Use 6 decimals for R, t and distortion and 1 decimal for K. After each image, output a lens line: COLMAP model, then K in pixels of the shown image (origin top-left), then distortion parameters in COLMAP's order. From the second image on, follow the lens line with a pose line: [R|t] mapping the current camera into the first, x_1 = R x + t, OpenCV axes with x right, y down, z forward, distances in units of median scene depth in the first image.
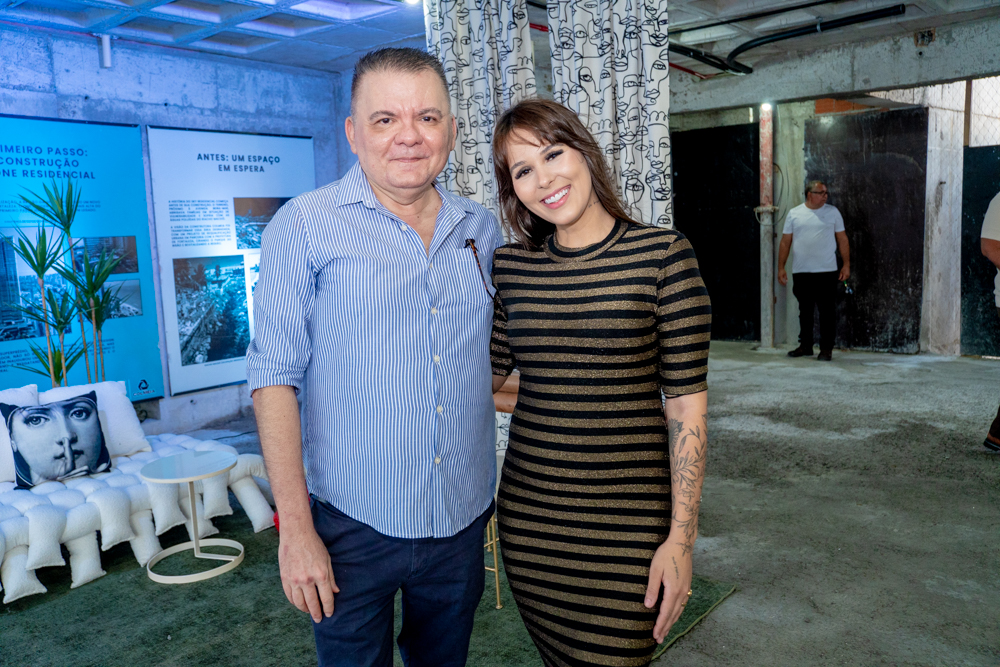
lens RADIAL K [[874.9, 0, 498.9], [0, 874.9, 333.1], [0, 0, 1]] dist [-0.020009, -0.005911]
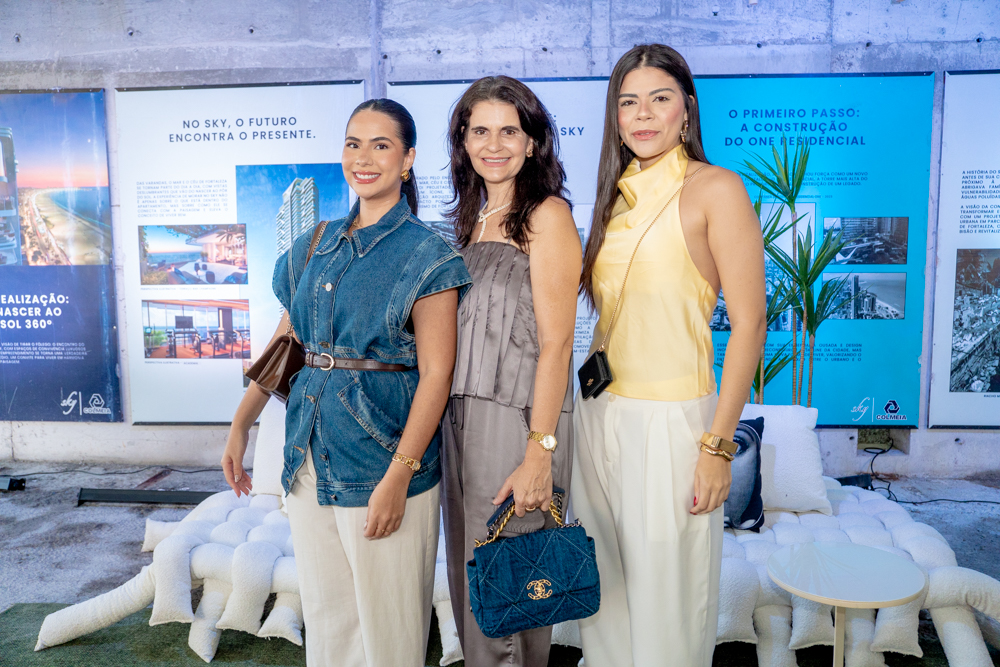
lens RADIAL K [[811.6, 0, 494.8], [0, 811.6, 328.2], [0, 0, 1]] dist [-0.053291, 0.055370]
pose [[0.563457, 0.127301, -0.816279, -0.027658], [-0.112922, 0.990651, 0.076548, -0.026795], [0.818392, 0.049044, 0.572564, 0.296608]]
